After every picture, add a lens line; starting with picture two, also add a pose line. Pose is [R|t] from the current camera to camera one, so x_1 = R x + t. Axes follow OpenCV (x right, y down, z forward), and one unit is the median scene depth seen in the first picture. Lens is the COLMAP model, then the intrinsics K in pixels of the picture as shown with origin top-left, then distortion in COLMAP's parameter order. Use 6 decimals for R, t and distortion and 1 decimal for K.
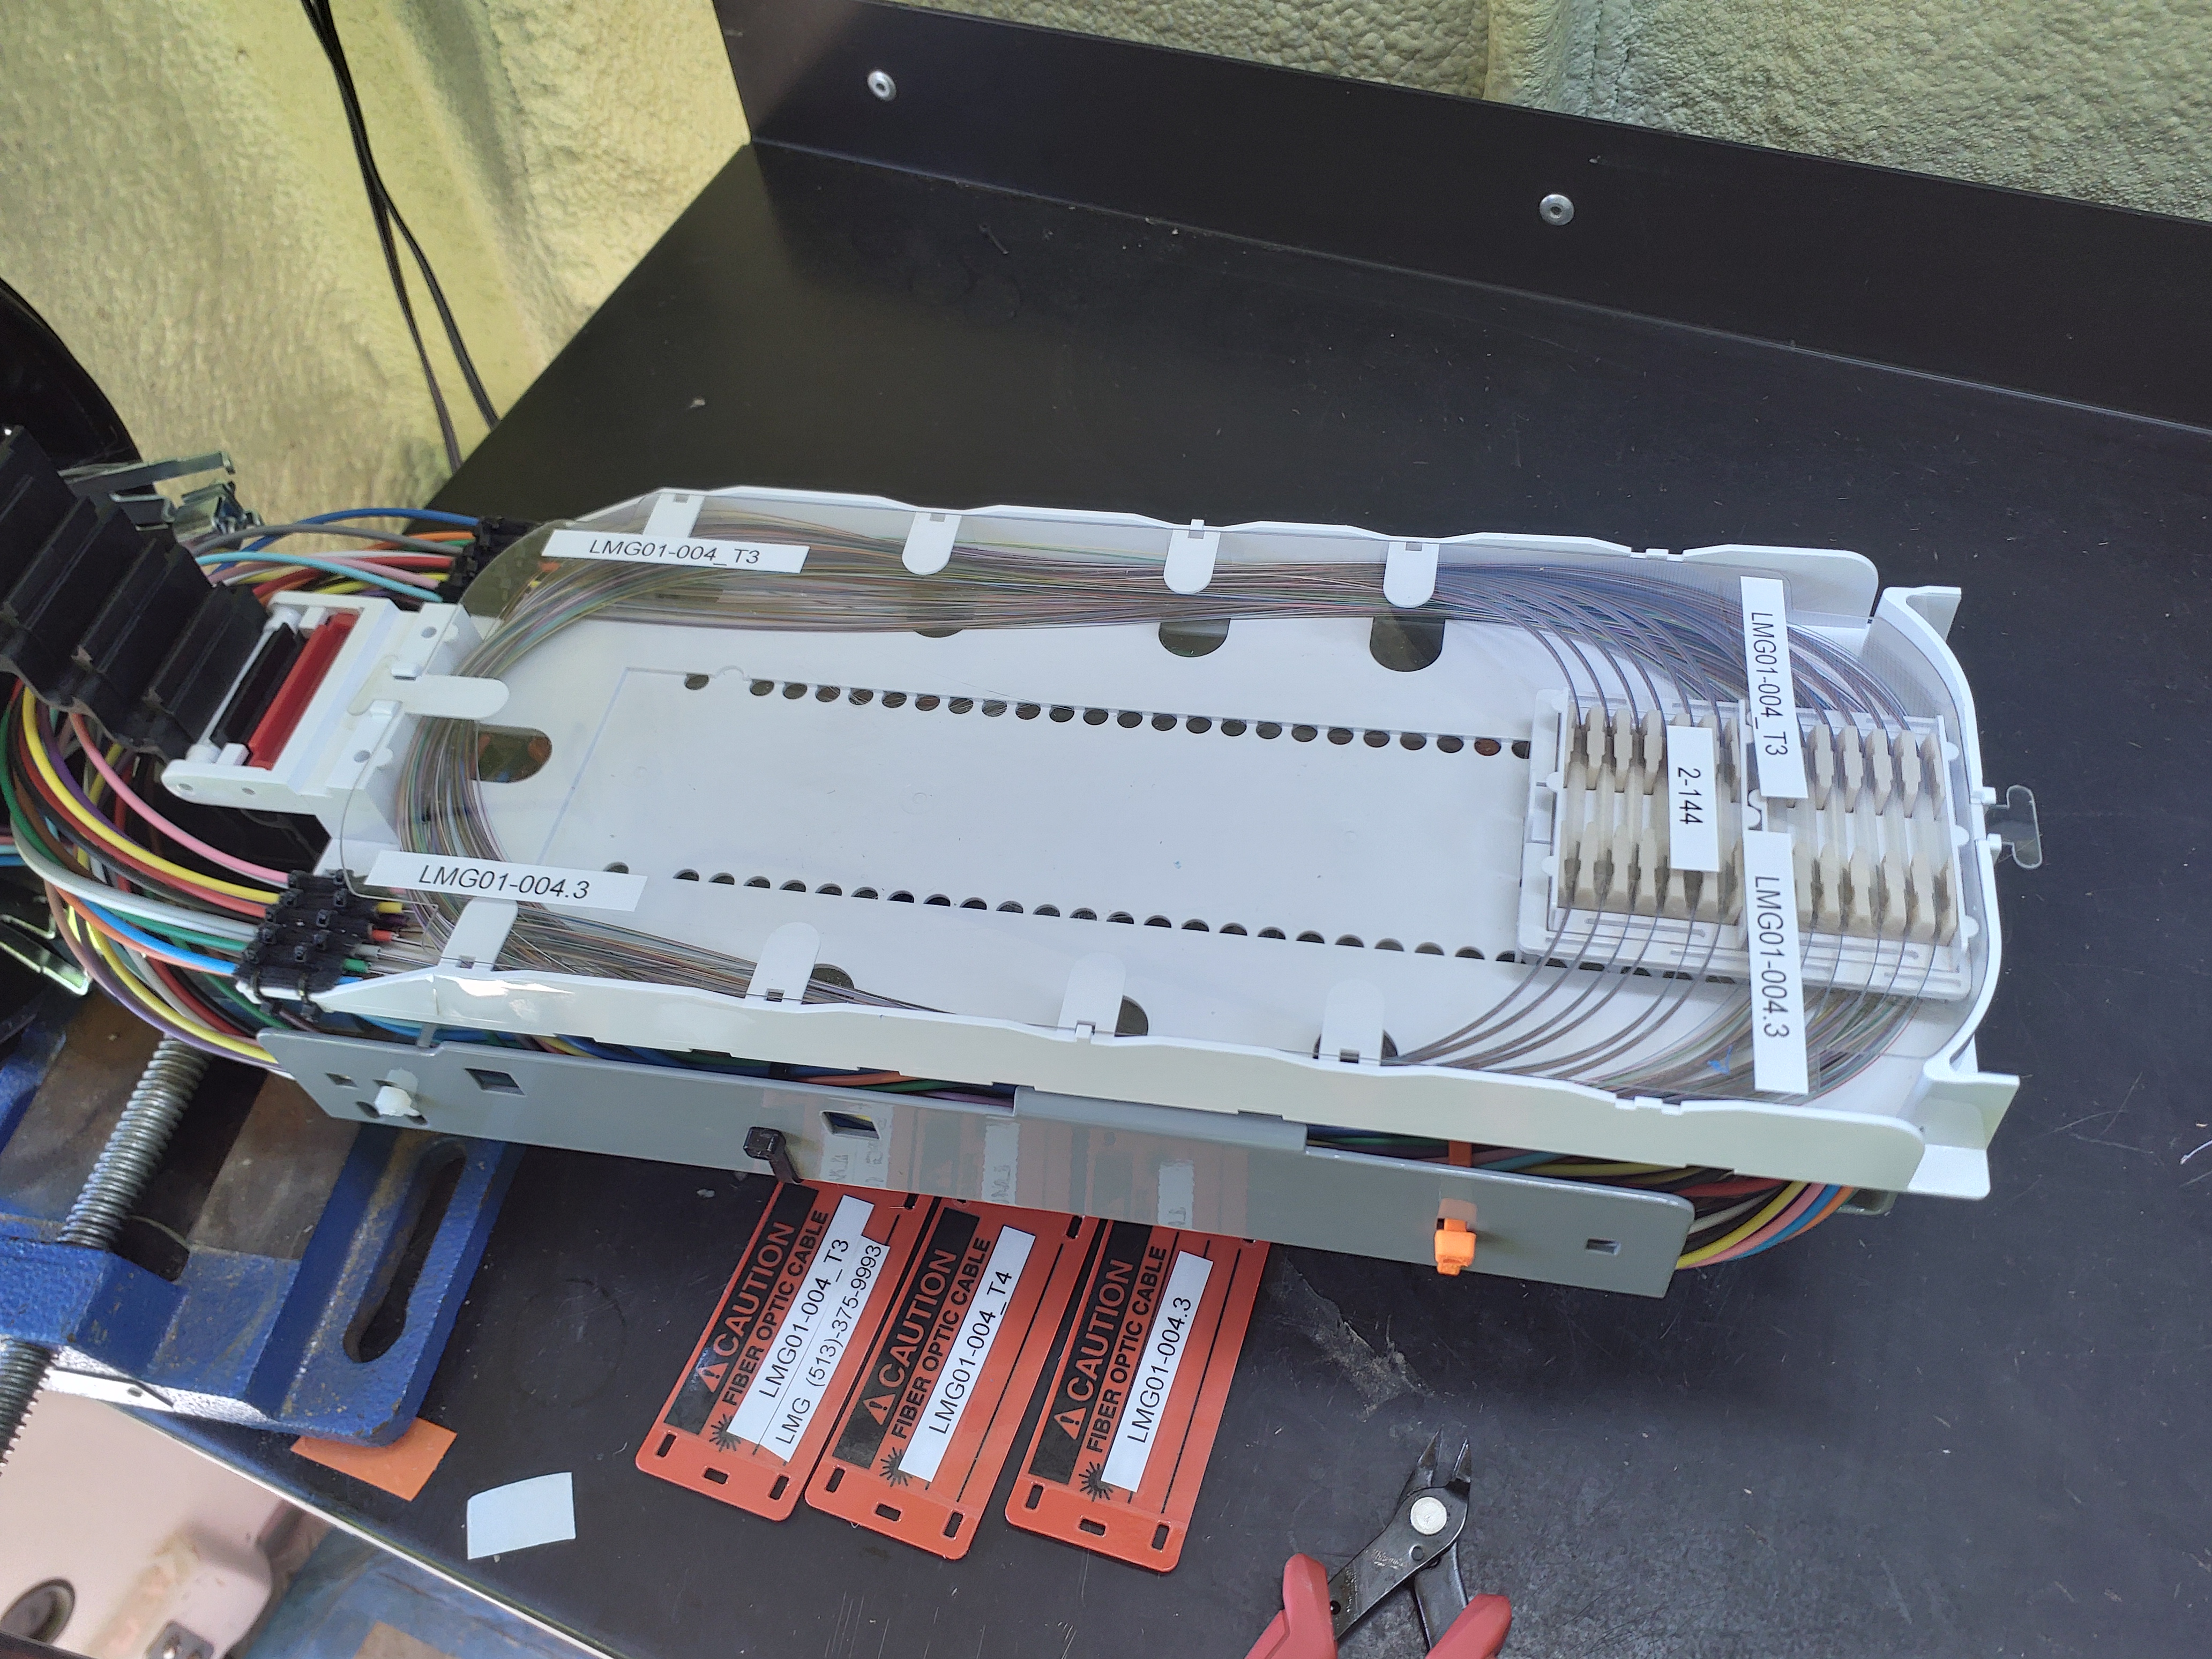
lens RADIAL K [[1703.4, 0, 1100.8], [0, 1703.4, 840.2], [0, 0, 1]] dist [0.030852, -0.040067]
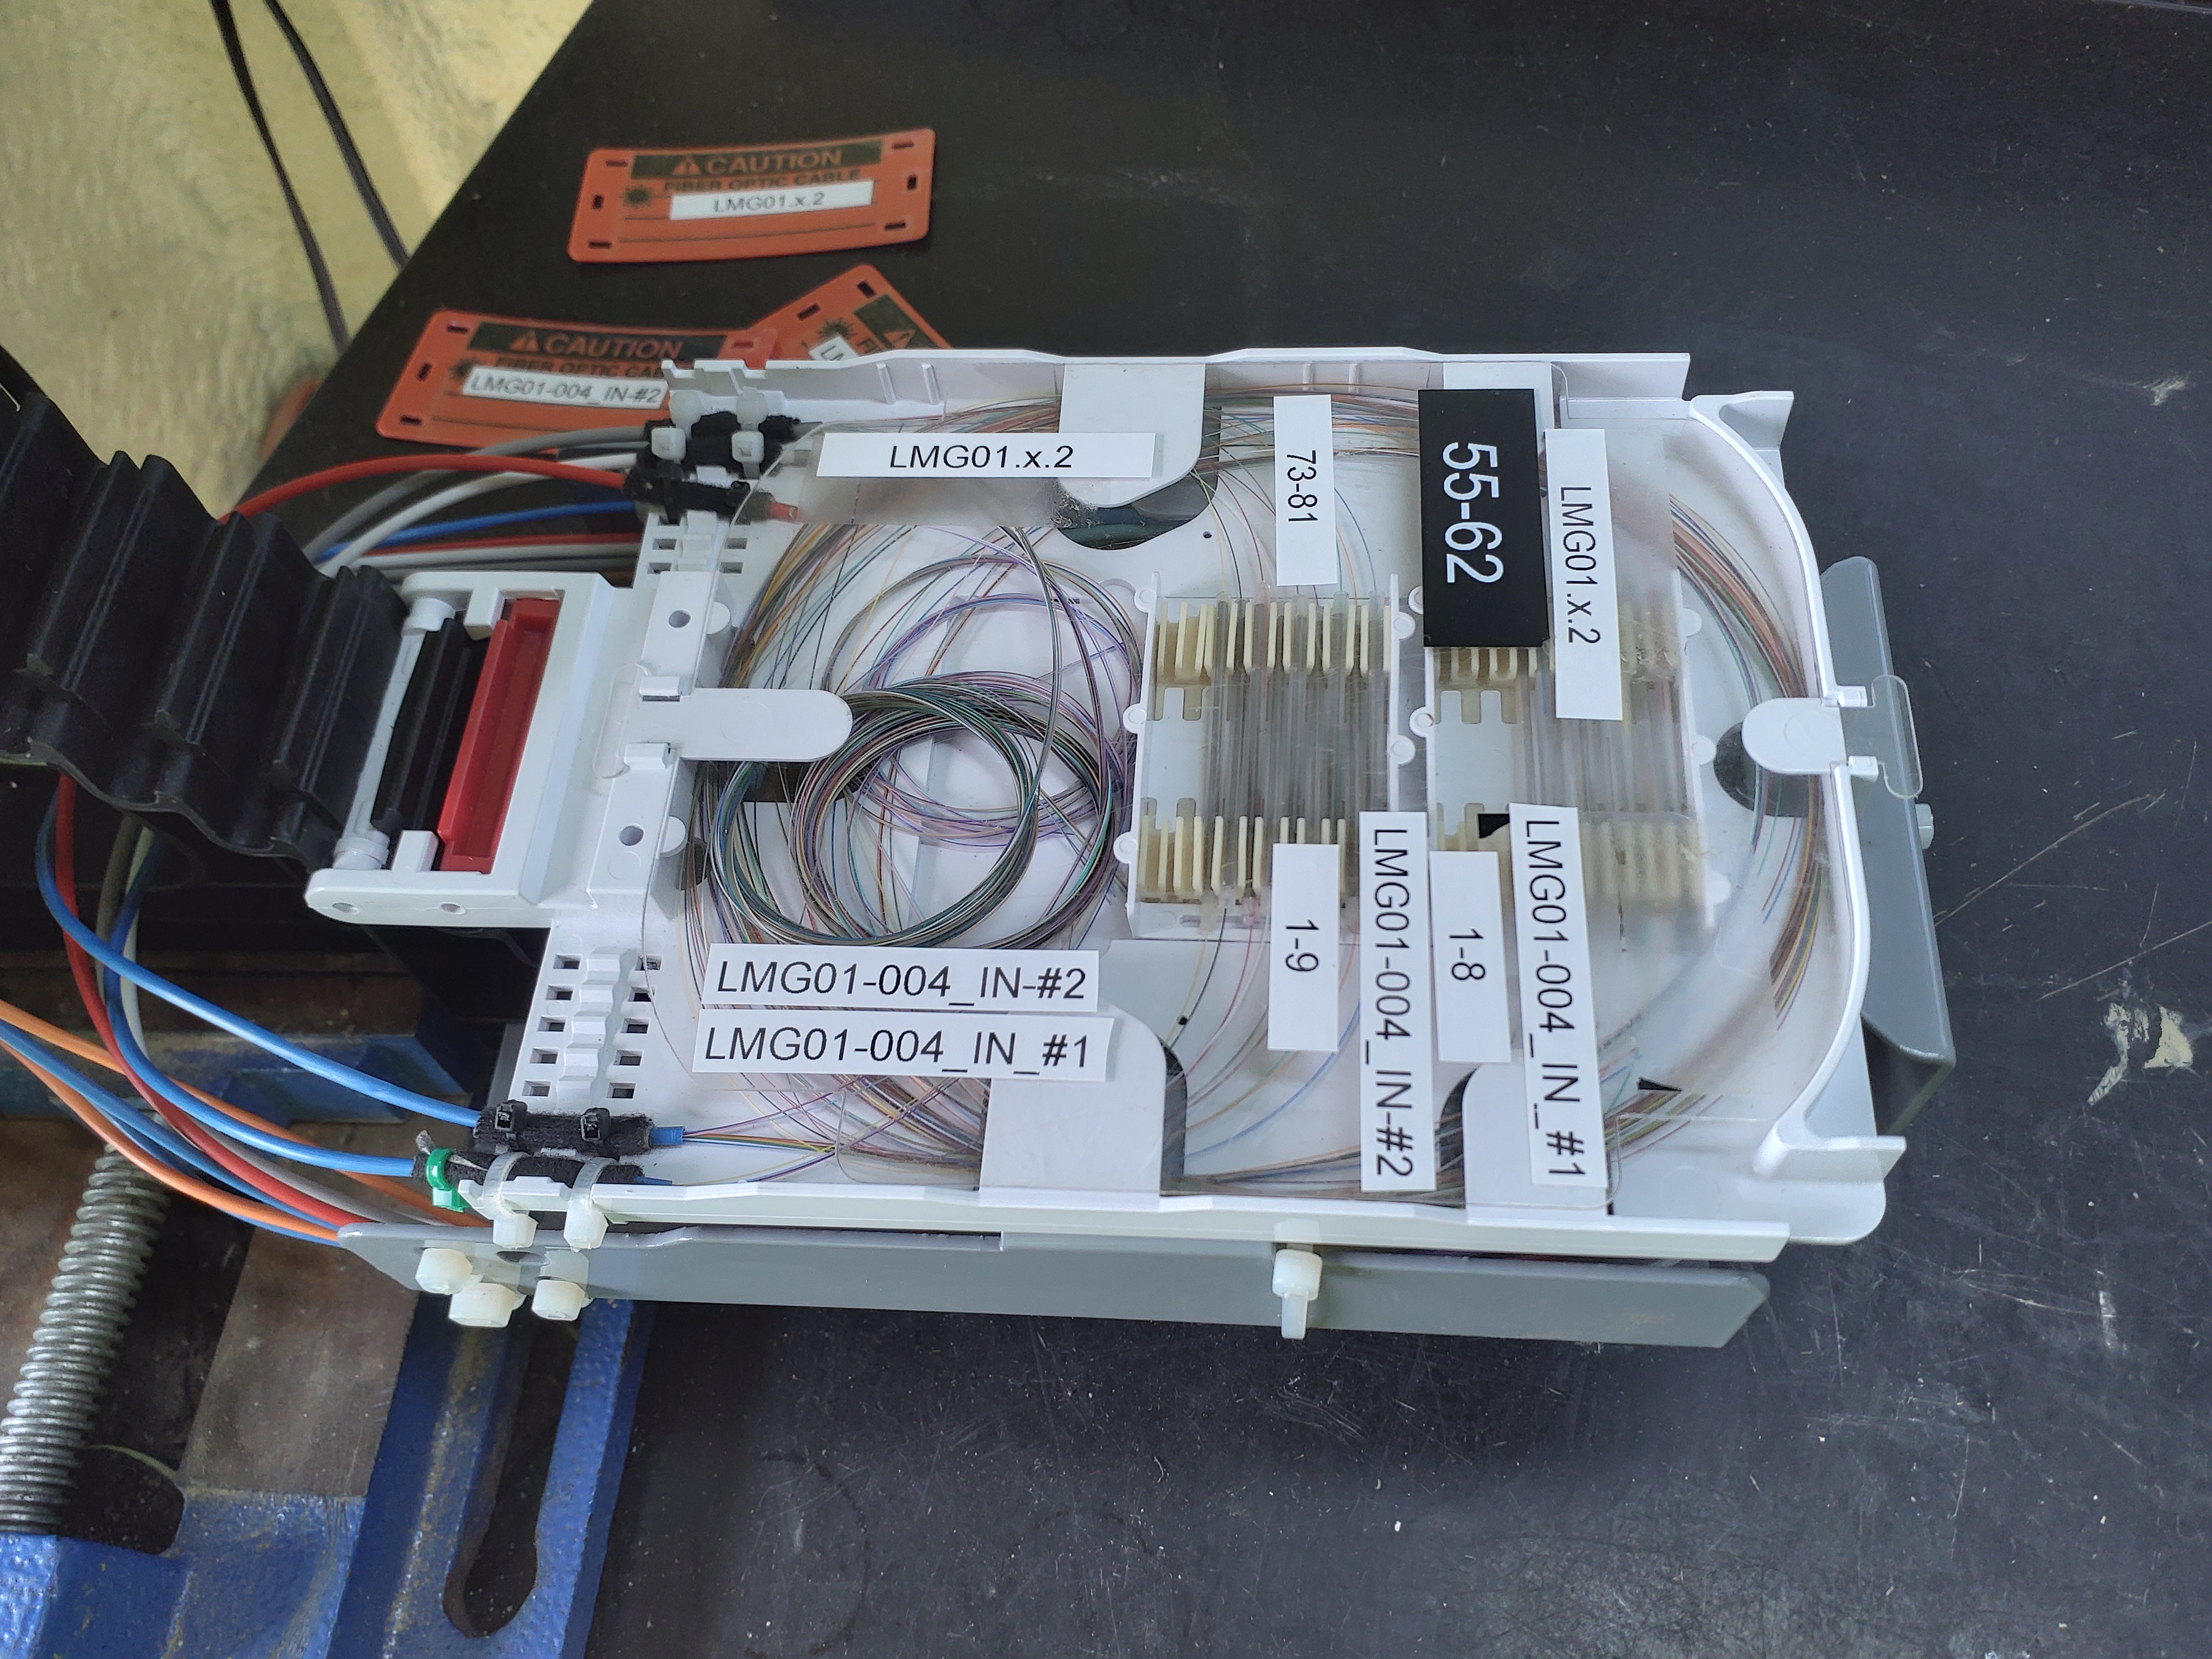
lens RADIAL K [[1703.4, 0, 1114.0], [0, 1703.4, 820.5], [0, 0, 1]] dist [0.030852, -0.040067]
pose [[0.993116, -0.088273, 0.076993, -0.093701], [0.082804, 0.993994, 0.071553, -0.013201], [-0.082847, -0.064685, 0.994461, 0.153682]]
